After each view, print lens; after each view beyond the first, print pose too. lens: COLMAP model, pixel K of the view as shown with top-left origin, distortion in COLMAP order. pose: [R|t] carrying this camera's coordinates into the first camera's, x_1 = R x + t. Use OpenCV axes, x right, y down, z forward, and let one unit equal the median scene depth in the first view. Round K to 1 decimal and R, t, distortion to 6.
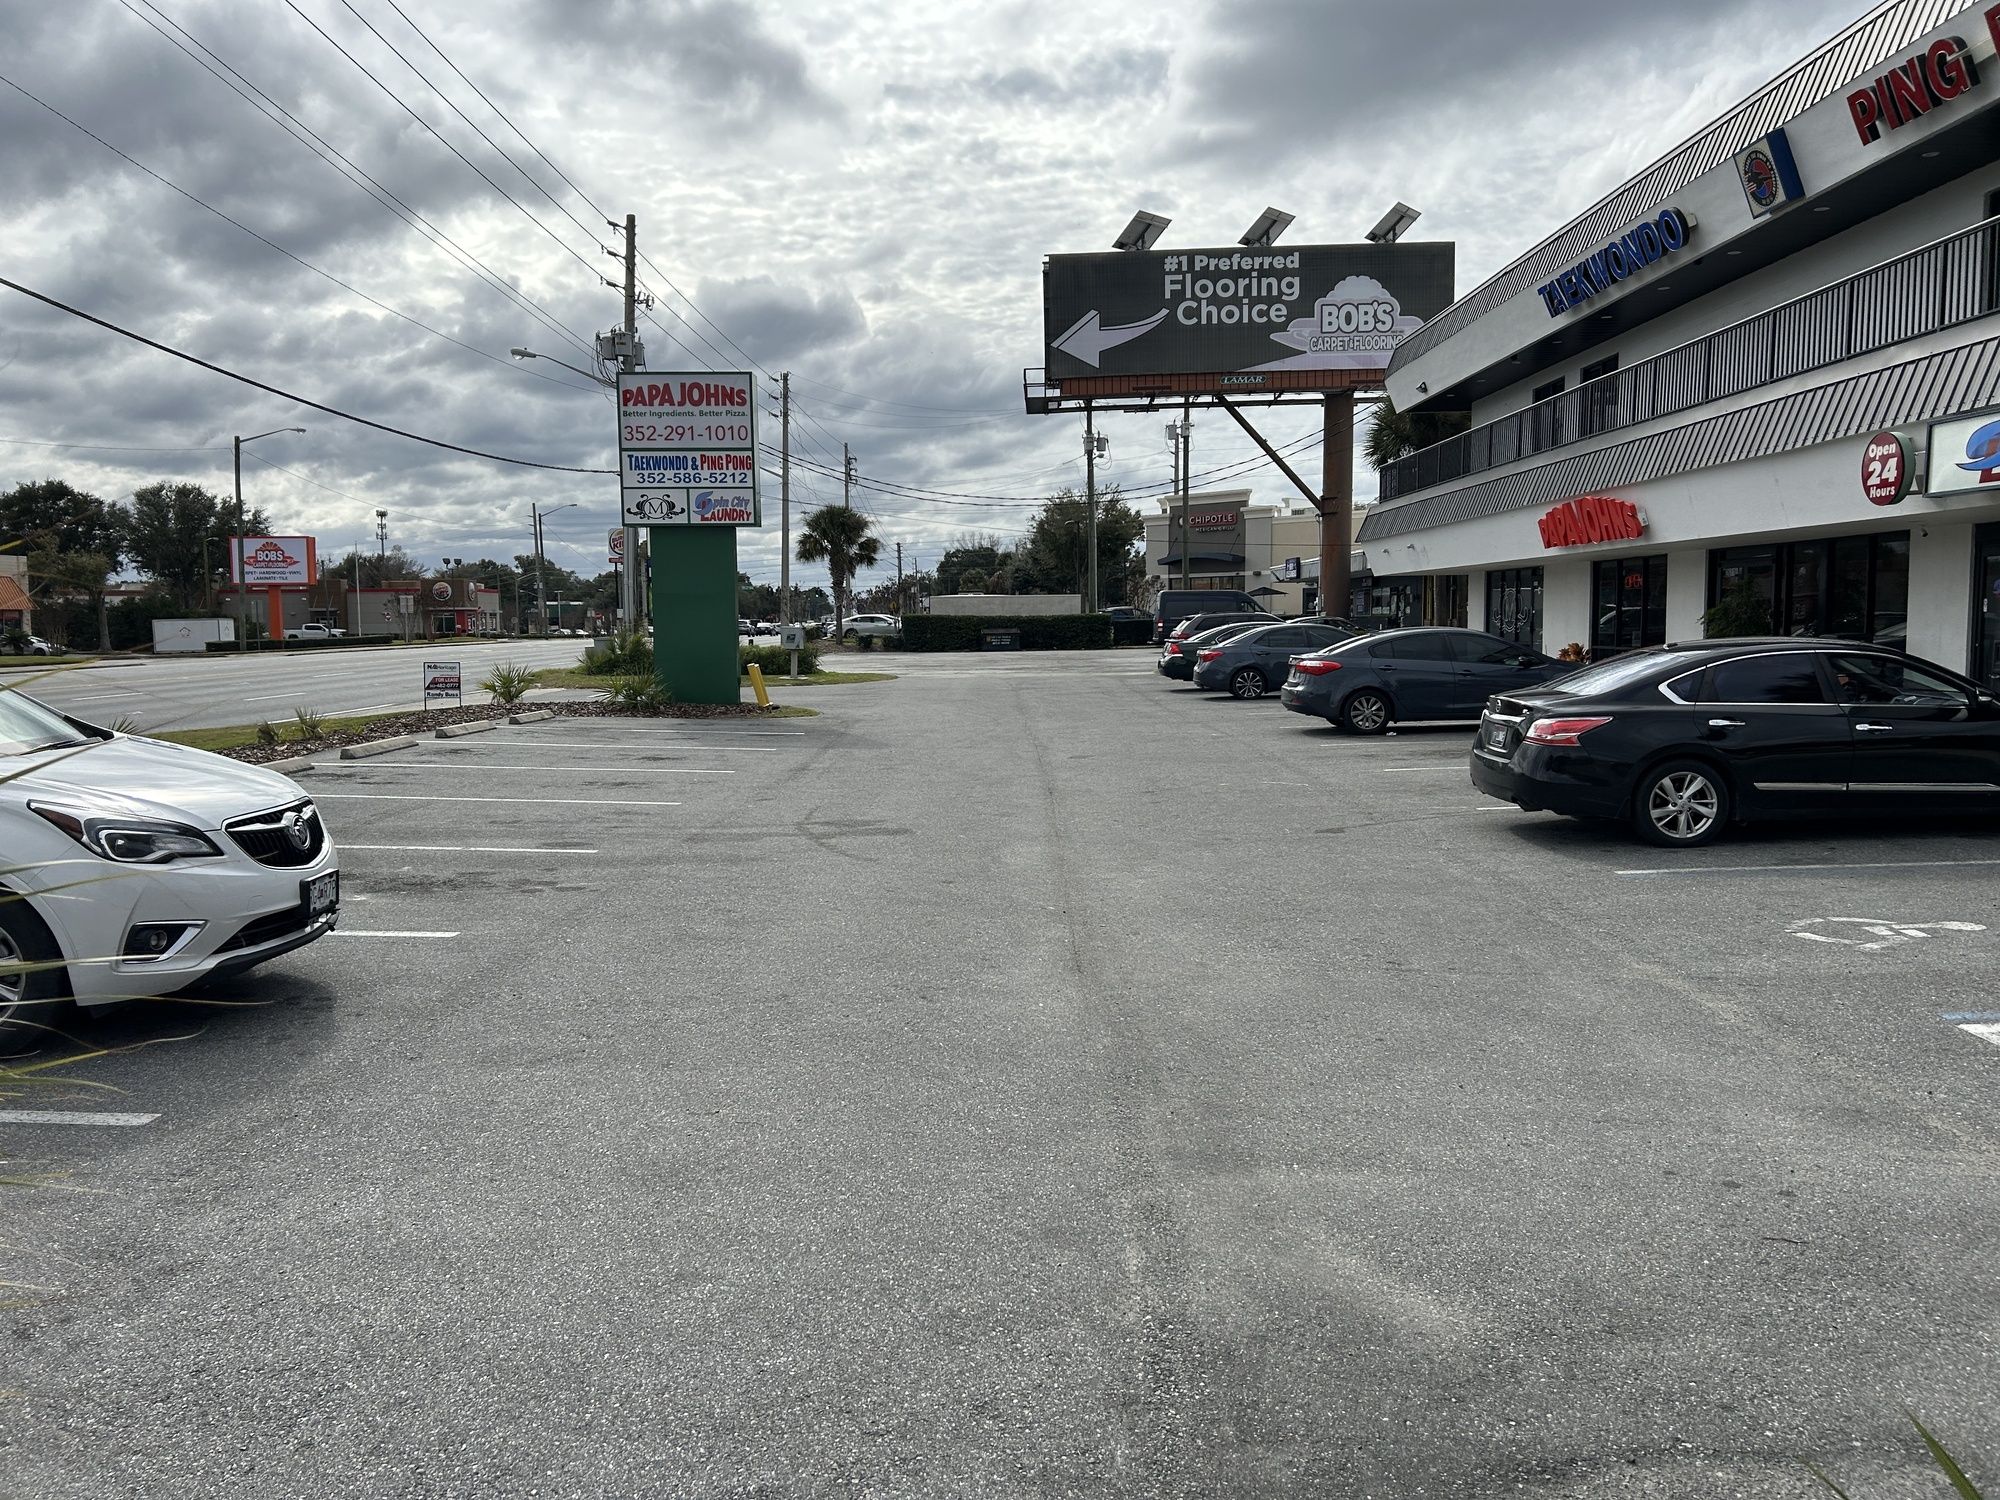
lens RADIAL K [[1508.6, 0, 1002.4], [0, 1508.6, 744.5], [0, 0, 1]] dist [0.035904, -0.039124]
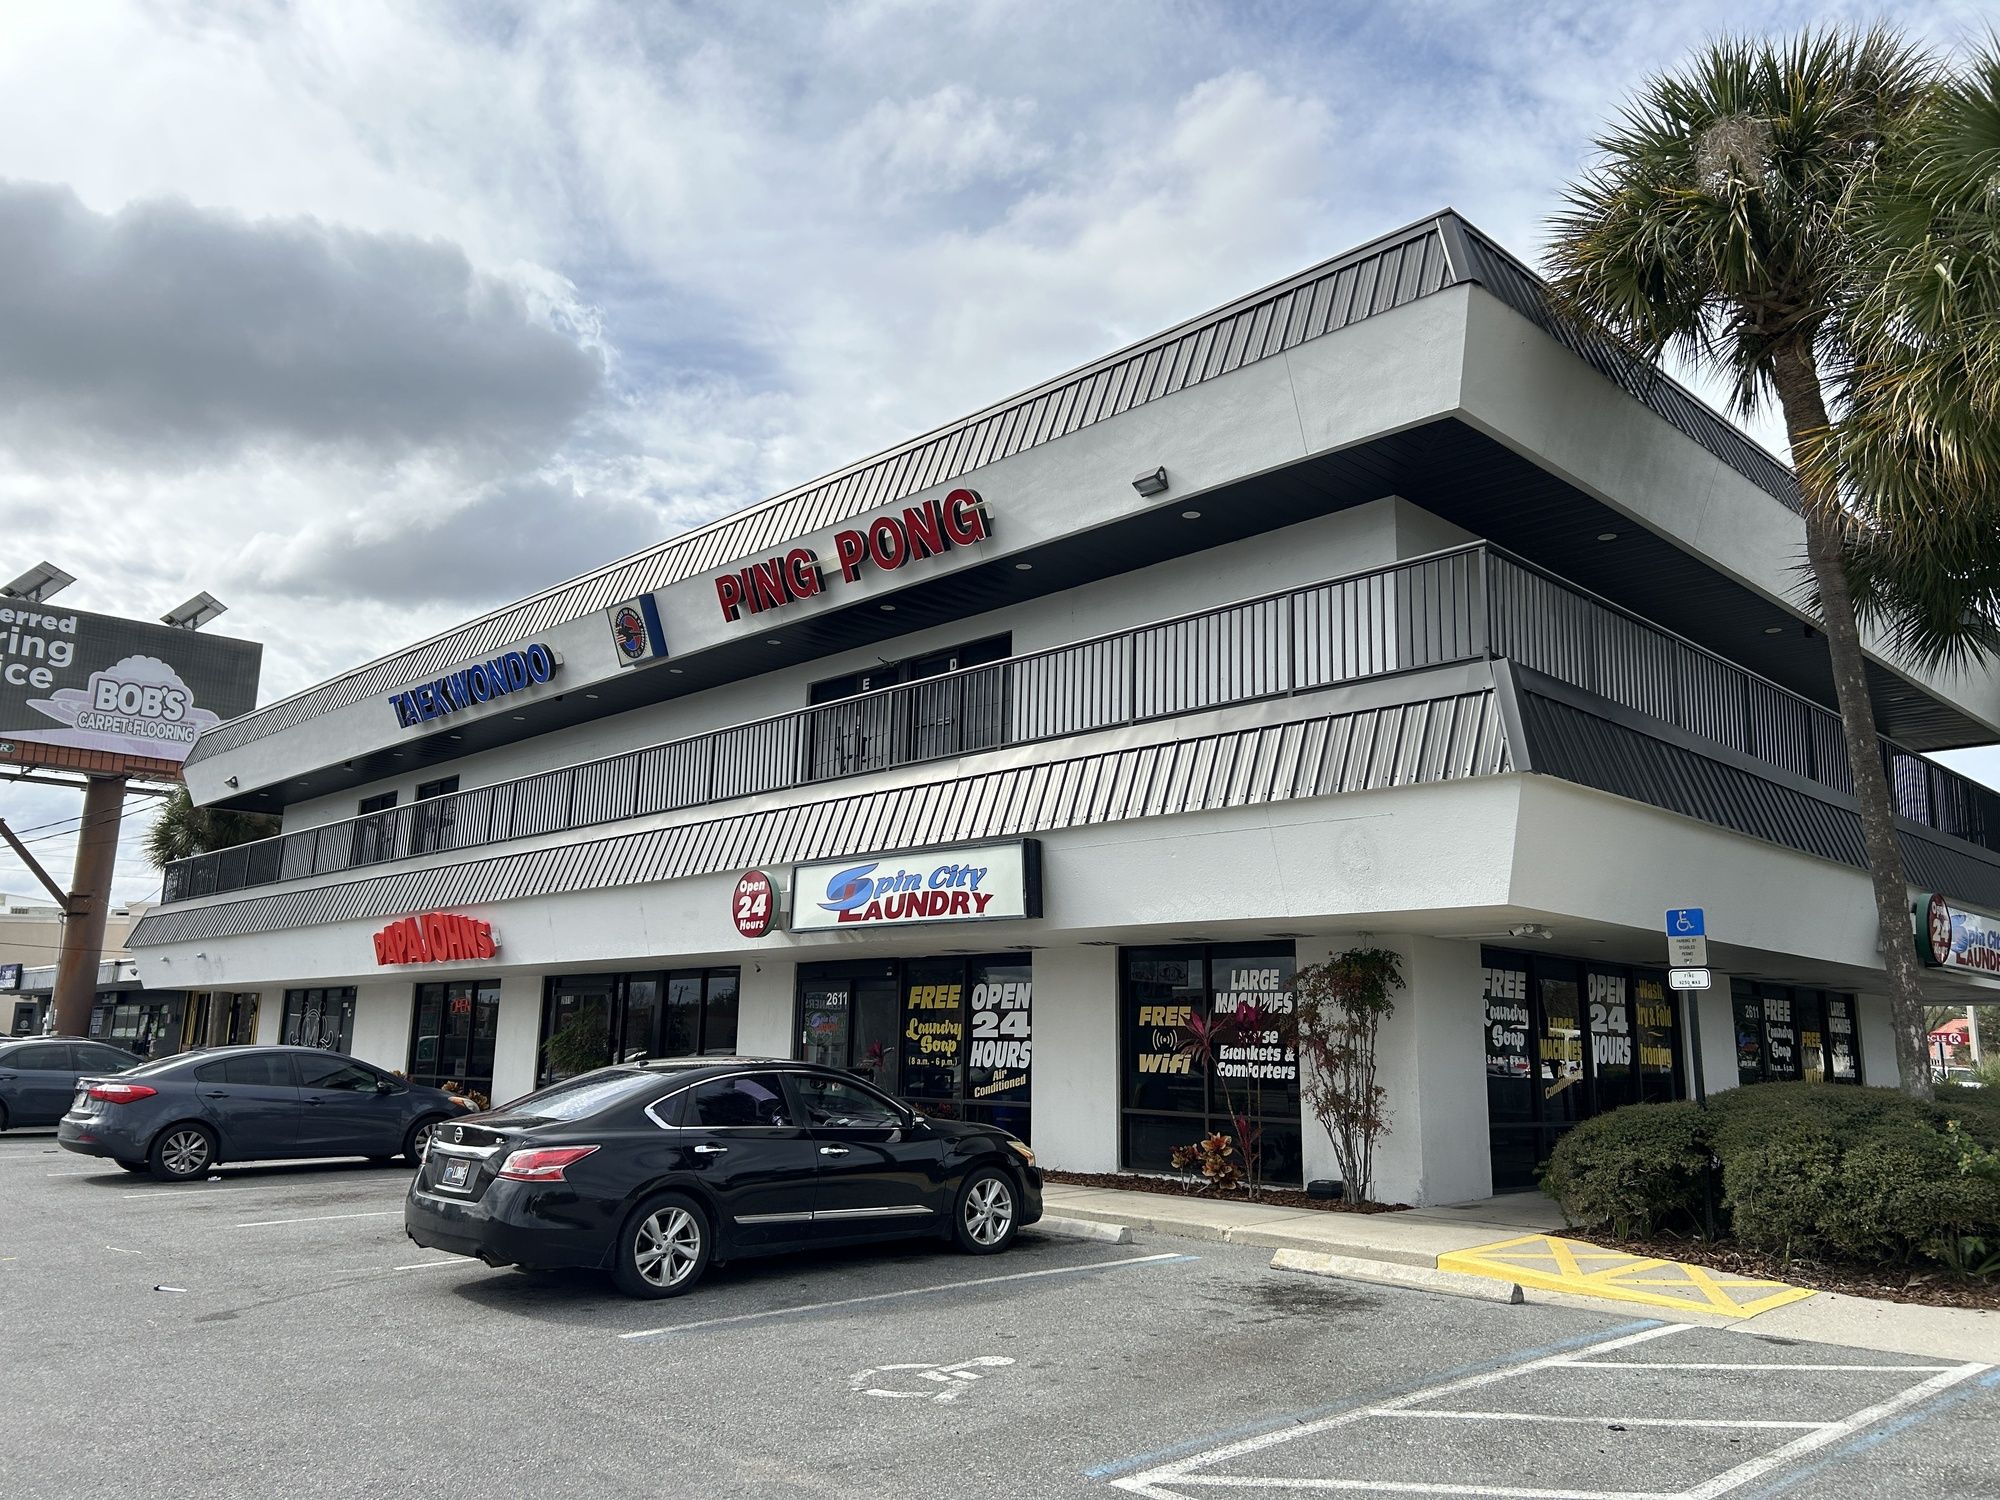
lens RADIAL K [[1476.9, 0, 1000.0], [0, 1476.9, 750.0], [0, 0, 1]] dist [0.076293, -0.114787]
pose [[0.704509, 0.164234, 0.690430, -0.029283], [0.035229, 0.963563, -0.265152, -0.000890], [-0.708820, 0.211125, 0.673053, 0.100648]]
